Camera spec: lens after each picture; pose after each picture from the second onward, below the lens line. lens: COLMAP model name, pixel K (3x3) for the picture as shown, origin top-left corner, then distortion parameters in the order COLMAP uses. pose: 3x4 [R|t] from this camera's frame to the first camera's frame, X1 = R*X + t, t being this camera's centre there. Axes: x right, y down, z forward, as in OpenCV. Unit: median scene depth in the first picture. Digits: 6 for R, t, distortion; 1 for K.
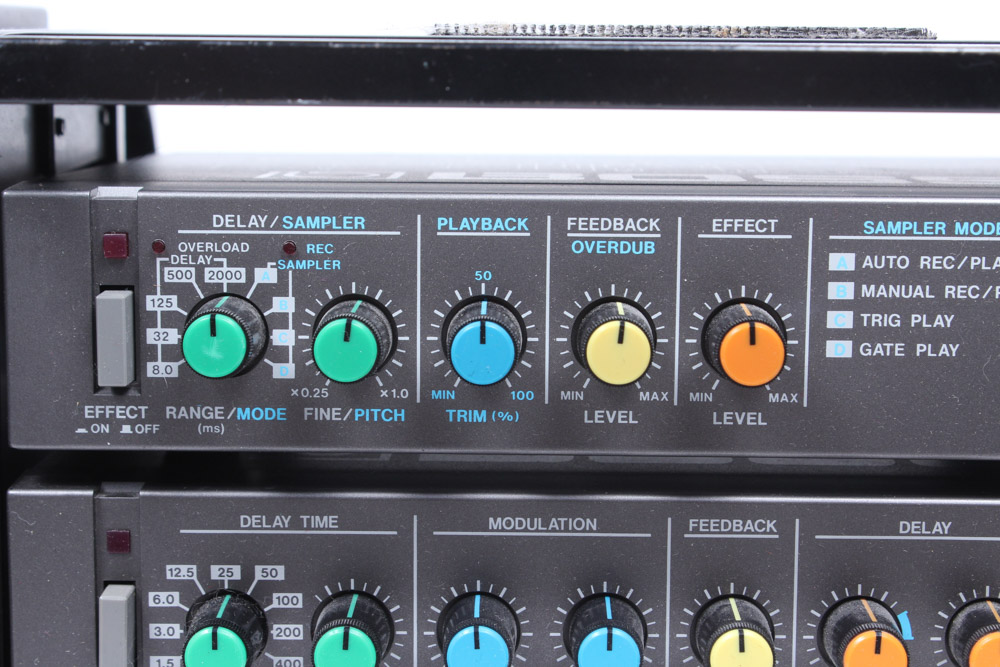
lens RADIAL K [[1980.2, 0, 480.7], [0, 1980.2, 327.1], [0, 0, 1]] dist [0.030605, 0.000000]
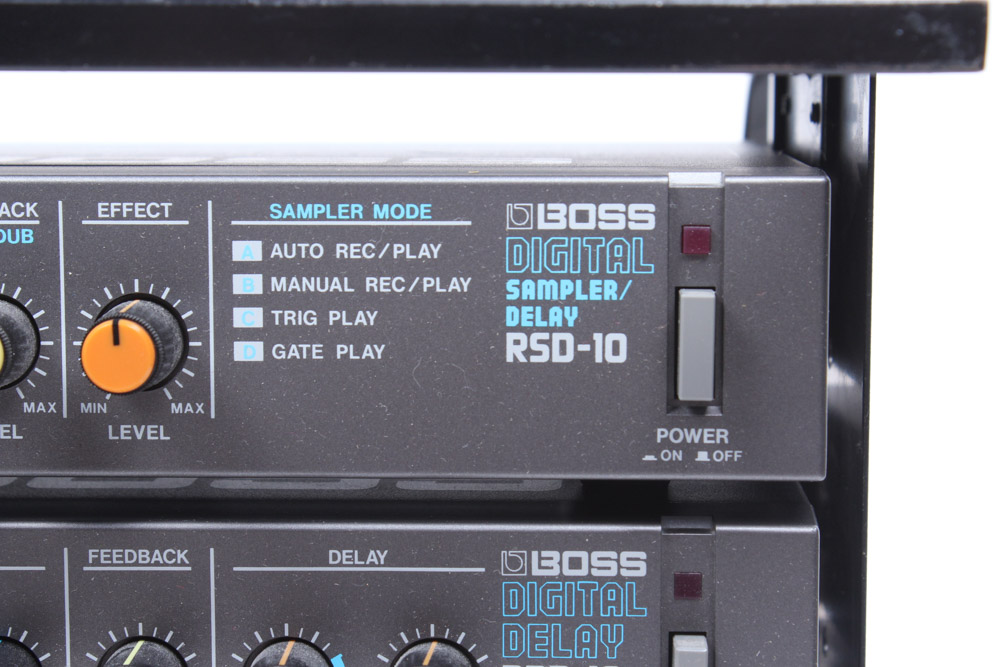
lens RADIAL K [[2316.7, 0, 491.8], [0, 2316.7, 324.4], [0, 0, 1]] dist [0.060250, 0.000000]
pose [[0.999704, -0.006928, -0.023323, 0.307360], [0.006444, 0.999763, -0.020783, 0.020788], [0.023462, 0.020627, 0.999512, -0.014243]]
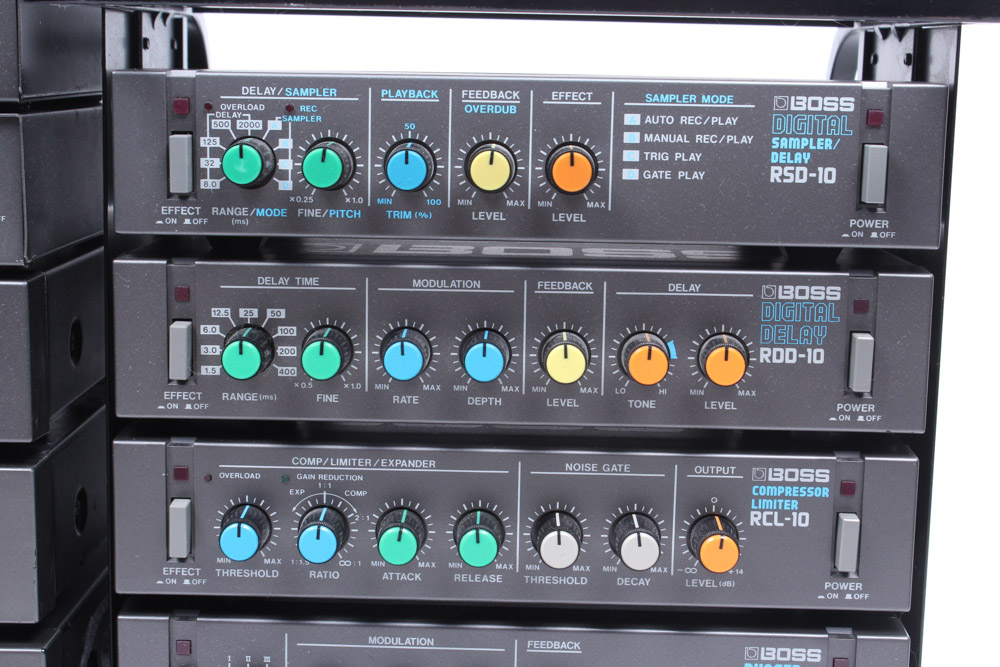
lens RADIAL K [[1674.7, 0, 485.1], [0, 1674.7, 325.0], [0, 0, 1]] dist [-0.013147, 0.000000]
pose [[0.999949, 0.010026, -0.001241, 0.064845], [-0.010011, 0.999879, 0.011921, 0.116895], [0.001360, -0.011908, 0.999928, -0.355756]]
